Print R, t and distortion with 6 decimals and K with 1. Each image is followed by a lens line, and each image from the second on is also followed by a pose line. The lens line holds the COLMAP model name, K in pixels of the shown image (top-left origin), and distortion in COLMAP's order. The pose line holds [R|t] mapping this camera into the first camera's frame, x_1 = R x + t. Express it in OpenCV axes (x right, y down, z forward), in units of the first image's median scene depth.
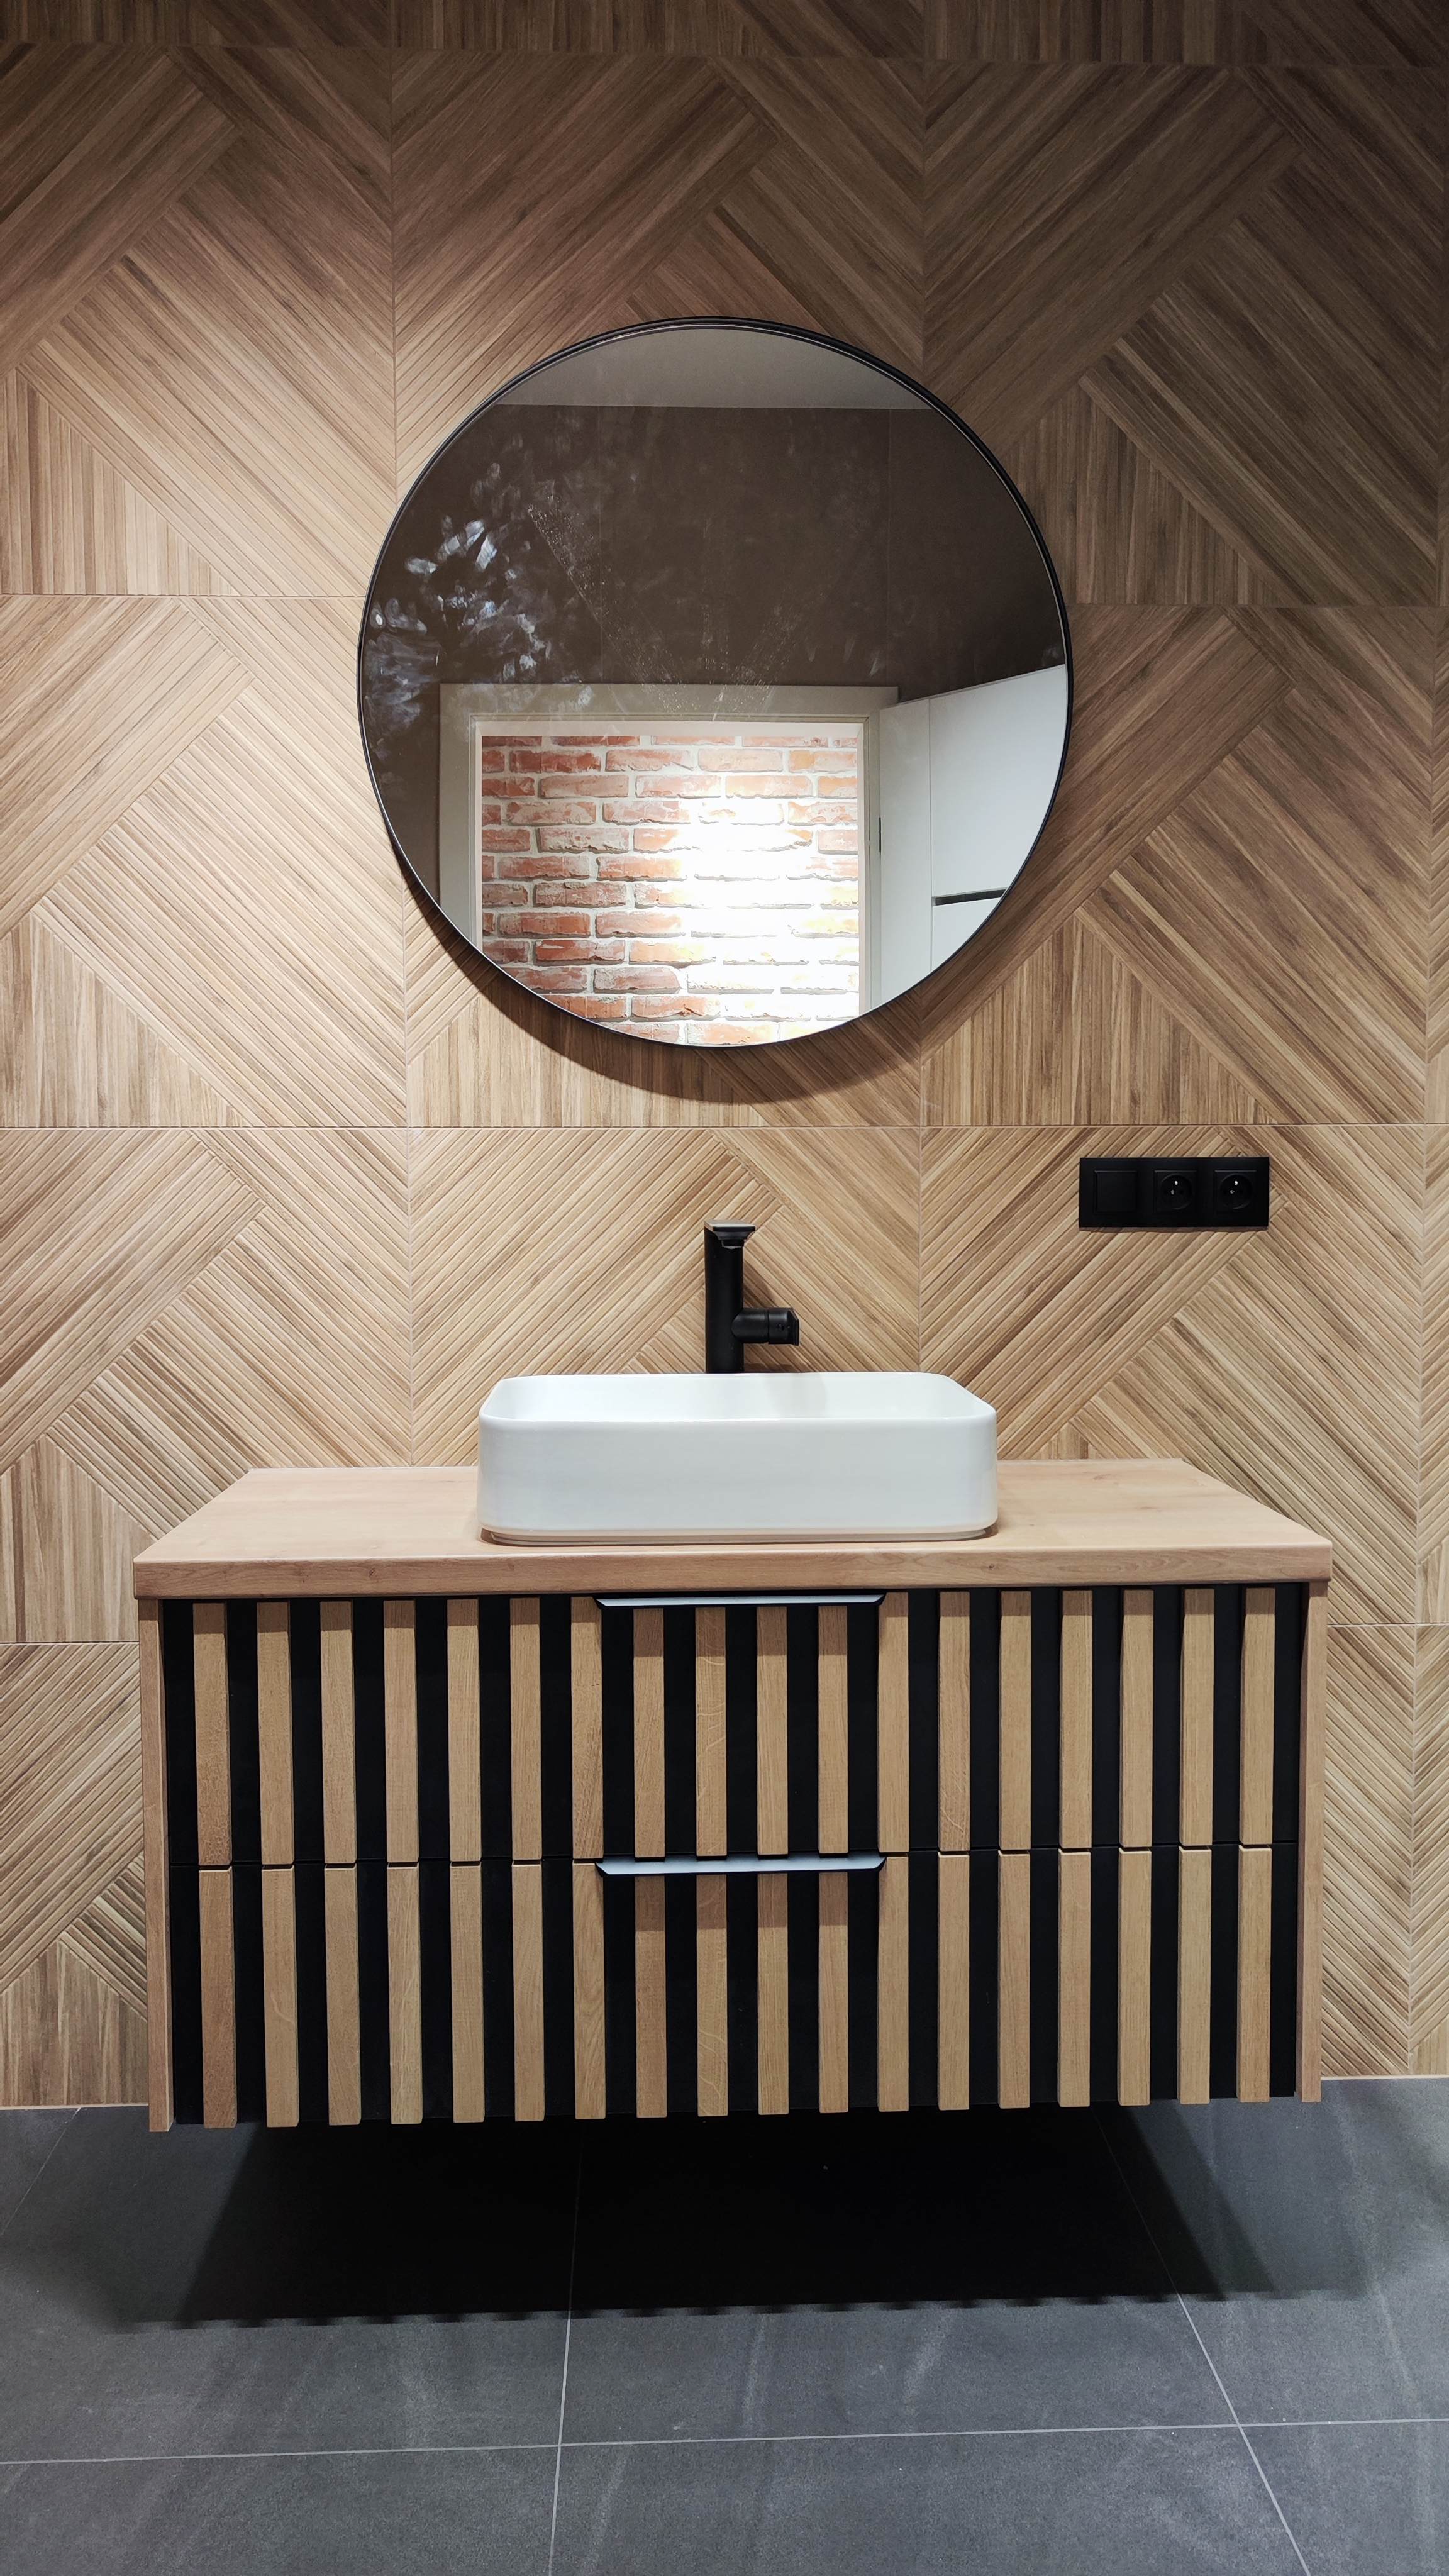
lens RADIAL K [[1769.6, 0, 731.0], [0, 1769.6, 1274.1], [0, 0, 1]] dist [0.017893, -0.013782]
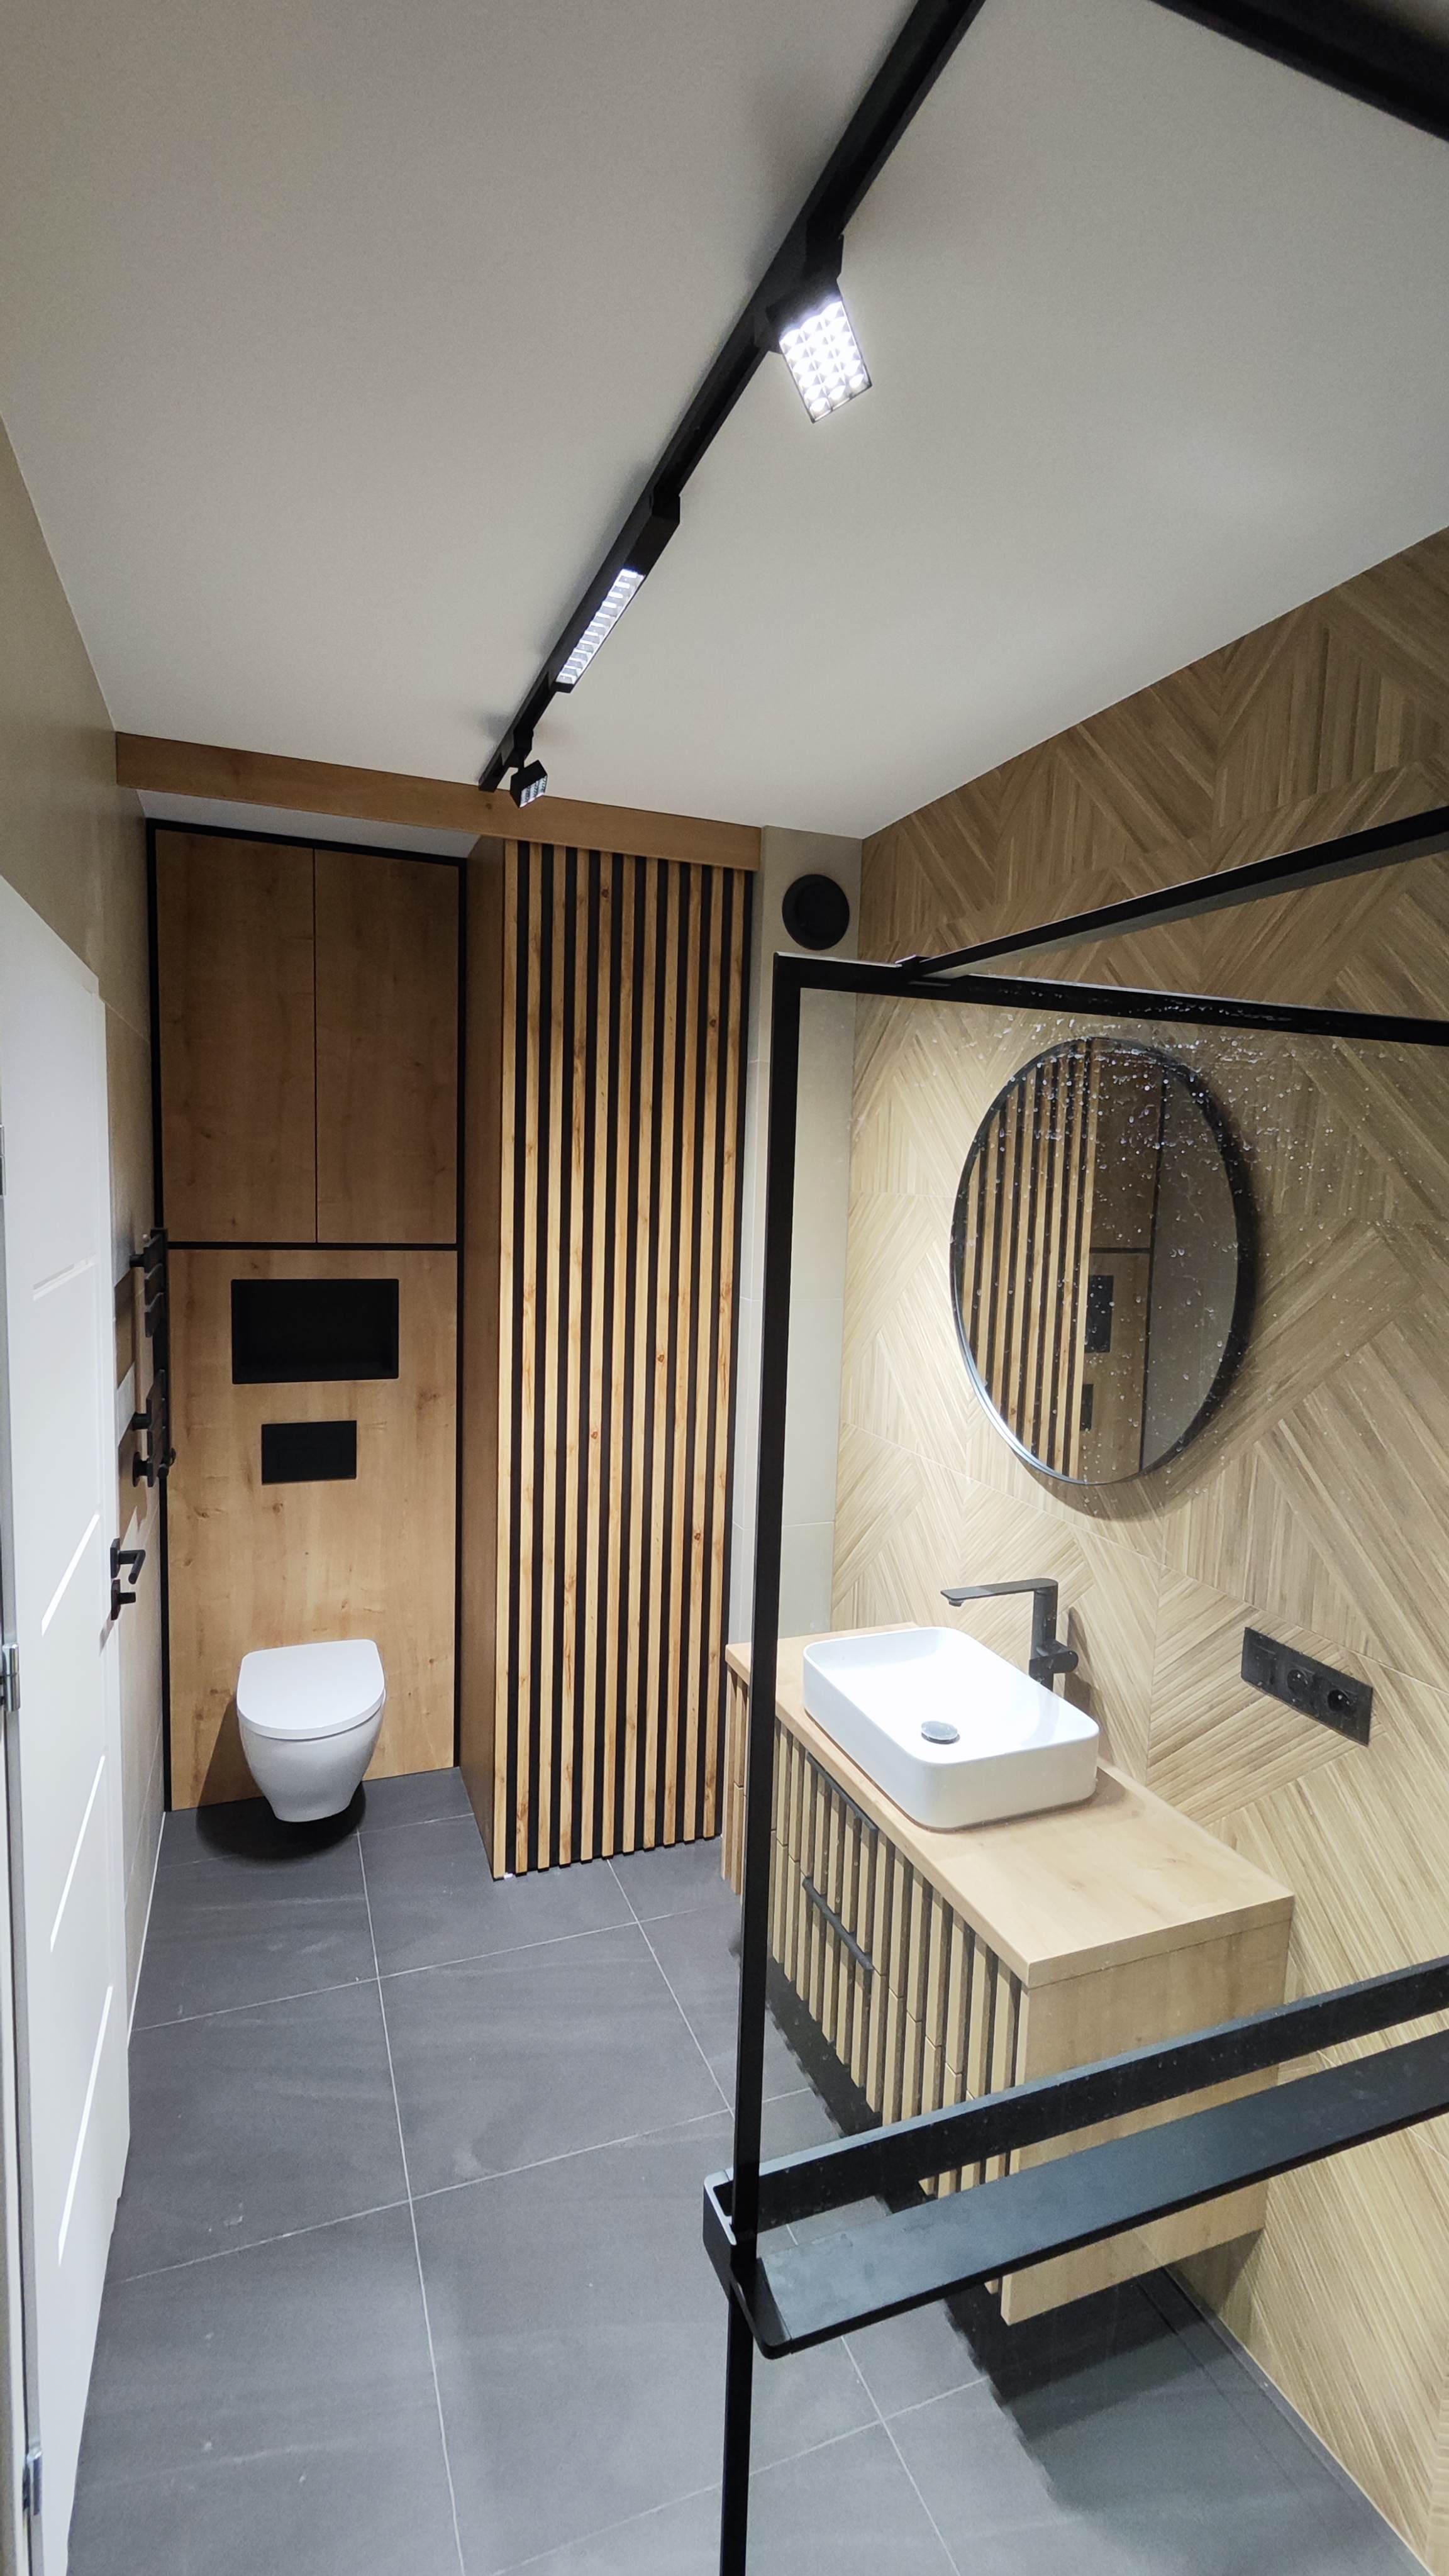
lens RADIAL K [[1163.3, 0, 720.2], [0, 1163.3, 1289.0], [0, 0, 1]] dist [0.005054, -0.002352]
pose [[0.325985, 0.105345, -0.939487, 0.872975], [-0.082460, 0.993153, 0.082750, -0.360953], [0.941772, 0.050495, 0.332440, 0.339903]]
